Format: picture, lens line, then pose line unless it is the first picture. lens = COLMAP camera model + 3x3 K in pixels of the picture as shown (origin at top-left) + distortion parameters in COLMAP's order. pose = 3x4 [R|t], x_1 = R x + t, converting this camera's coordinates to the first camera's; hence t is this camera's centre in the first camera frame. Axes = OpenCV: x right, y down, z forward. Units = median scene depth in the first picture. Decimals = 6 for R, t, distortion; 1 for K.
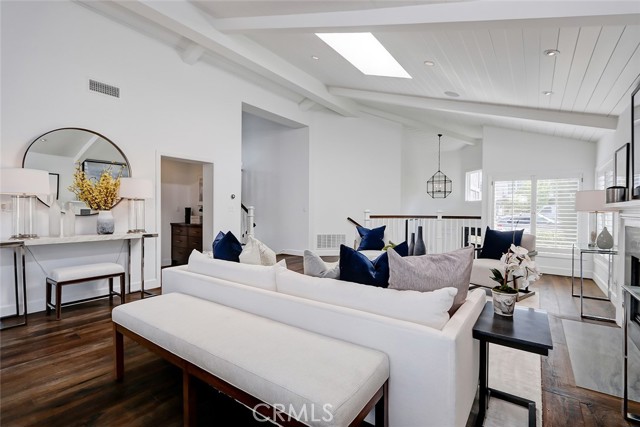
lens RADIAL K [[294.9, 0, 326.0], [0, 294.9, 212.8], [0, 0, 1]] dist [-0.002462, -0.003110]
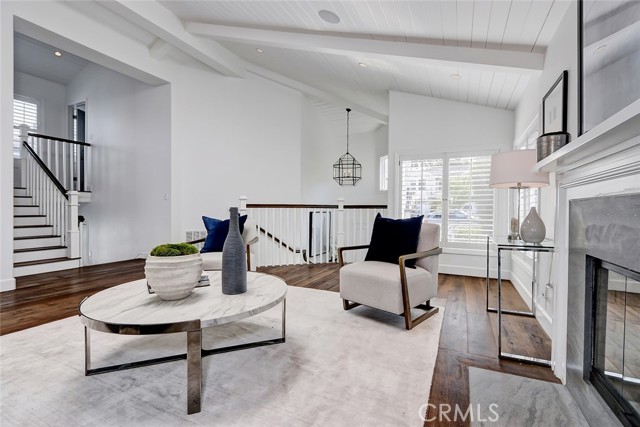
lens RADIAL K [[294.9, 0, 325.7], [0, 294.9, 213.0], [0, 0, 1]] dist [-0.002462, -0.003110]
pose [[0.982144, -0.002335, 0.188118, 0.249340], [0.001428, 0.999987, 0.004958, 0.034917], [-0.188127, -0.004600, 0.982134, 0.290732]]
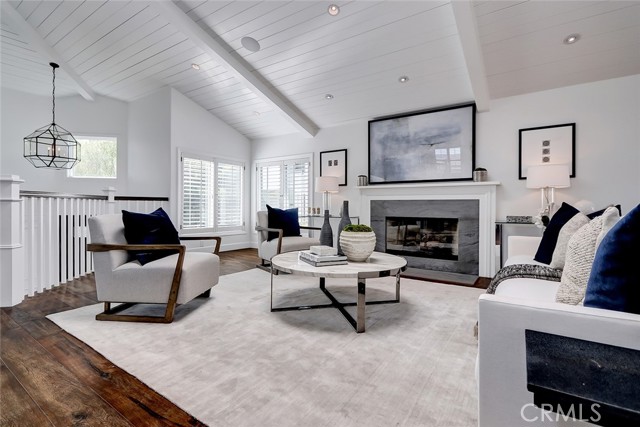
lens RADIAL K [[294.9, 0, 313.0], [0, 294.9, 204.9], [0, 0, 1]] dist [-0.002462, -0.003110]
pose [[-0.022898, -0.001461, 0.999737, -0.348510], [-0.001707, 0.999998, 0.001422, 0.035531], [-0.999736, -0.001674, -0.022901, 0.724424]]
